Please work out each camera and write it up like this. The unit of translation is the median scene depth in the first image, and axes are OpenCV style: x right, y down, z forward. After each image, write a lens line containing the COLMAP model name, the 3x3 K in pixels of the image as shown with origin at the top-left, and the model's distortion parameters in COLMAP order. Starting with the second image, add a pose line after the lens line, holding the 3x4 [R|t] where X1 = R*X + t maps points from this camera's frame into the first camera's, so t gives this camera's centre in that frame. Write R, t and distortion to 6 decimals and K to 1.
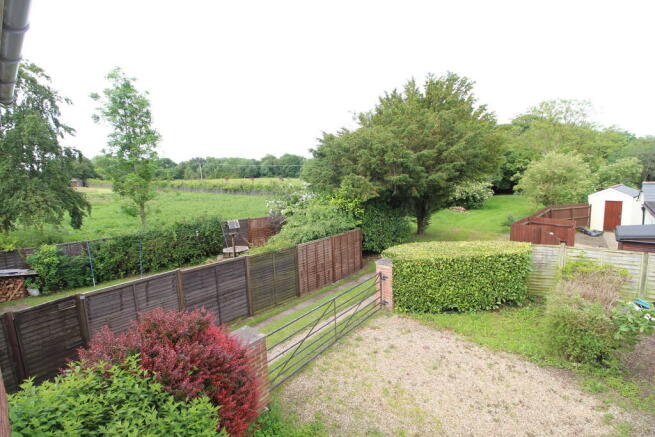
lens RADIAL K [[305.4, 0, 331.8], [0, 305.4, 215.1], [0, 0, 1]] dist [0.003442, -0.013542]
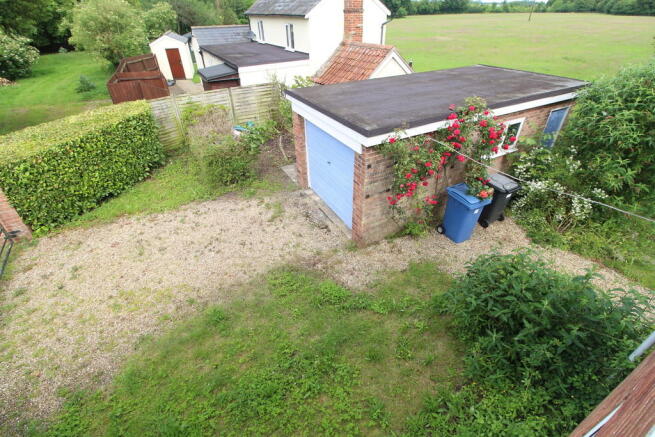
lens RADIAL K [[305.4, 0, 331.8], [0, 305.4, 215.1], [0, 0, 1]] dist [0.003442, -0.013542]
pose [[0.323478, -0.503424, 0.801203, -0.123192], [0.124681, 0.862020, 0.491300, 0.006776], [-0.937986, -0.059030, 0.341612, 0.101324]]
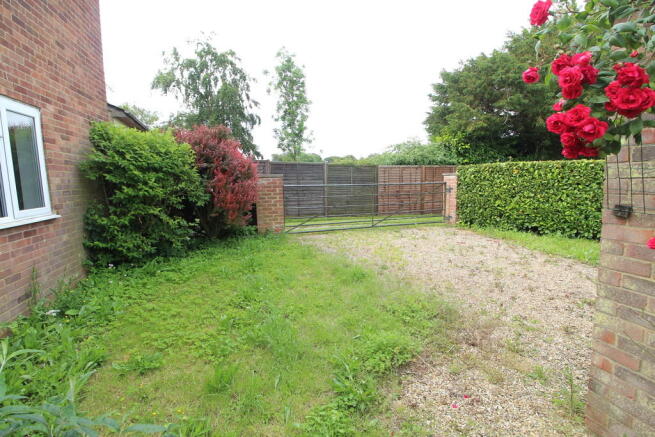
lens RADIAL K [[305.4, 0, 331.8], [0, 305.4, 215.1], [0, 0, 1]] dist [0.003442, -0.013542]
pose [[0.848371, 0.088966, -0.521873, 0.370902], [-0.086875, 0.995811, 0.028533, 0.297037], [0.522225, 0.021131, 0.852546, 0.023784]]
